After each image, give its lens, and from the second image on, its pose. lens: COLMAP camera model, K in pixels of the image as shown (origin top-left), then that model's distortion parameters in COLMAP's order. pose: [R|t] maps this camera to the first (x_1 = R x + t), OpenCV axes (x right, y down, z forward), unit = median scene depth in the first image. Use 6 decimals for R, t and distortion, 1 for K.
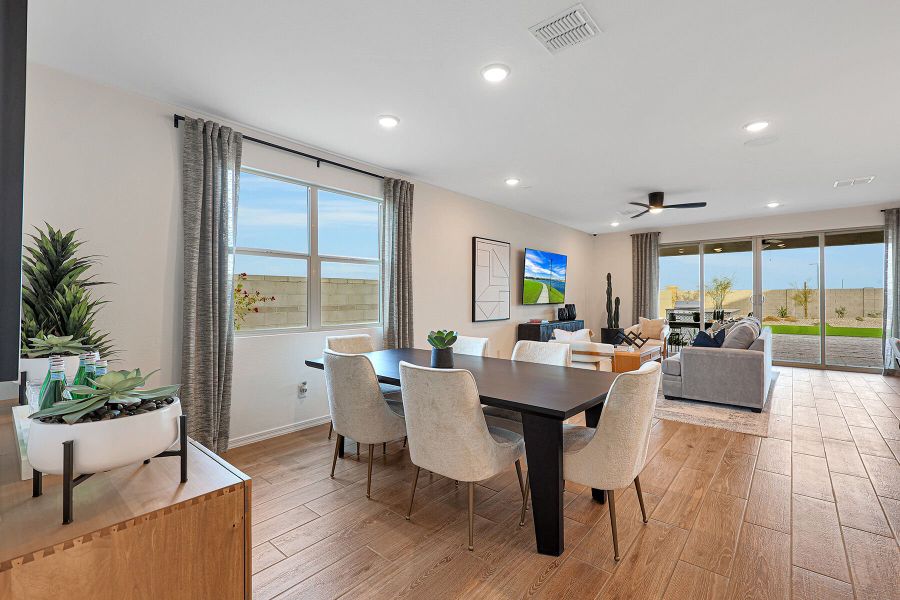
lens RADIAL K [[405.9, 0, 443.9], [0, 405.9, 302.7], [0, 0, 1]] dist [-0.000895, -0.000389]
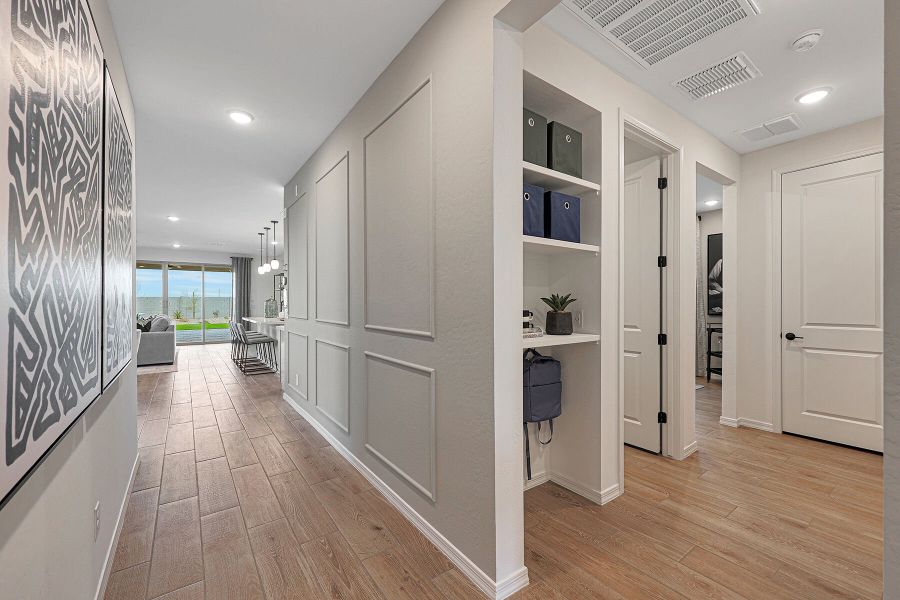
lens RADIAL K [[386.6, 0, 453.2], [0, 386.6, 303.6], [0, 0, 1]] dist [-0.008620, 0.001356]
pose [[0.245192, 0.009707, 0.969426, -0.370551], [-0.000187, 0.999950, -0.009965, 0.008609], [-0.969475, 0.002262, 0.245182, -0.405482]]
